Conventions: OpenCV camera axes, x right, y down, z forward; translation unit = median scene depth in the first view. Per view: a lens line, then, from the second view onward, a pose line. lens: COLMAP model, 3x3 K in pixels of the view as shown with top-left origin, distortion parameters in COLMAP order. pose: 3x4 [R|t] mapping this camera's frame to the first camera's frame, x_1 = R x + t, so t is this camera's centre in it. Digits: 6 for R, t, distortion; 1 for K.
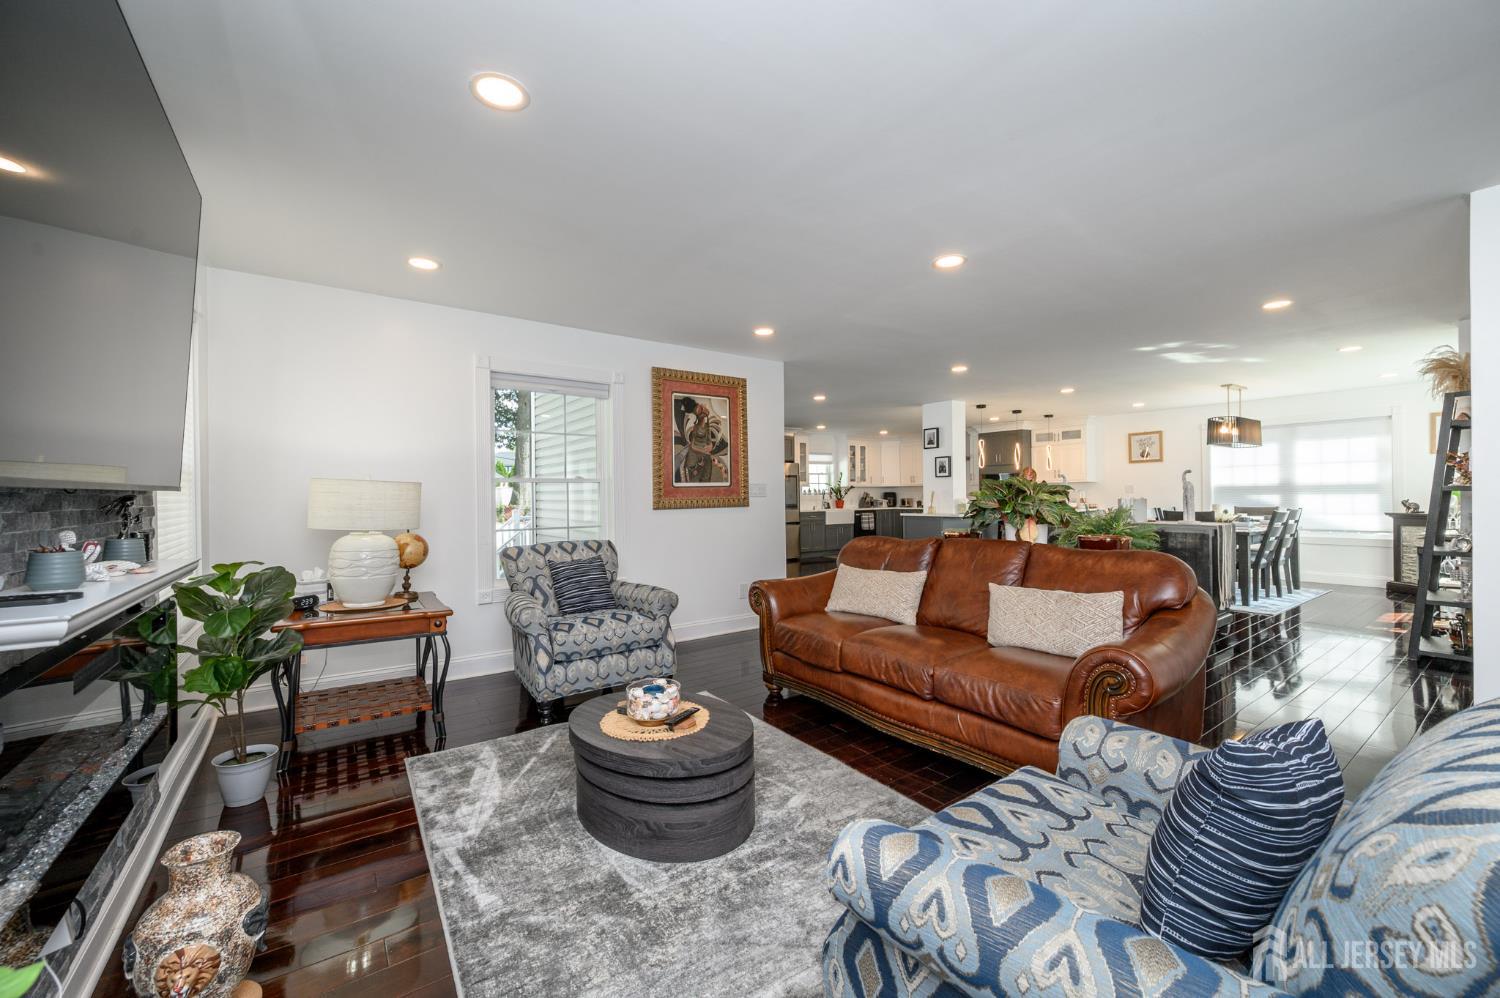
lens RADIAL K [[591.2, 0, 750.0], [0, 591.2, 499.0], [0, 0, 1]] dist [-0.000645, 0.000057]
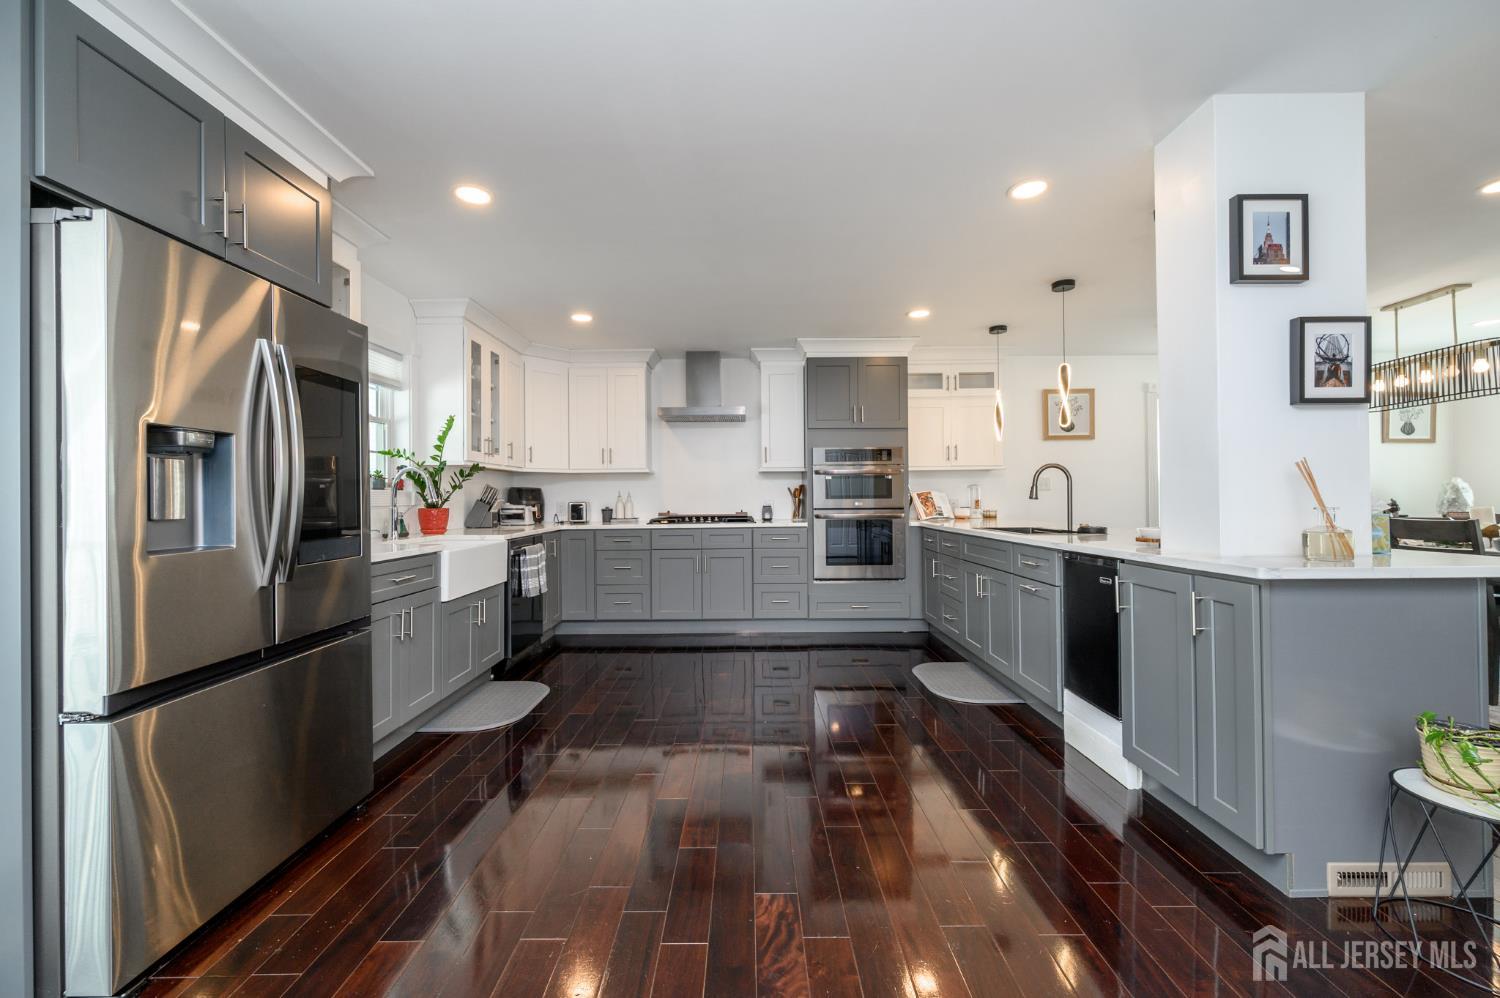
lens RADIAL K [[591.2, 0, 750.0], [0, 591.2, 499.0], [0, 0, 1]] dist [-0.000645, 0.000057]
pose [[0.581535, 0.004104, 0.813511, -0.005502], [0.007330, 0.999920, -0.010284, 0.002016], [-0.813488, 0.011943, 0.581458, 0.838609]]
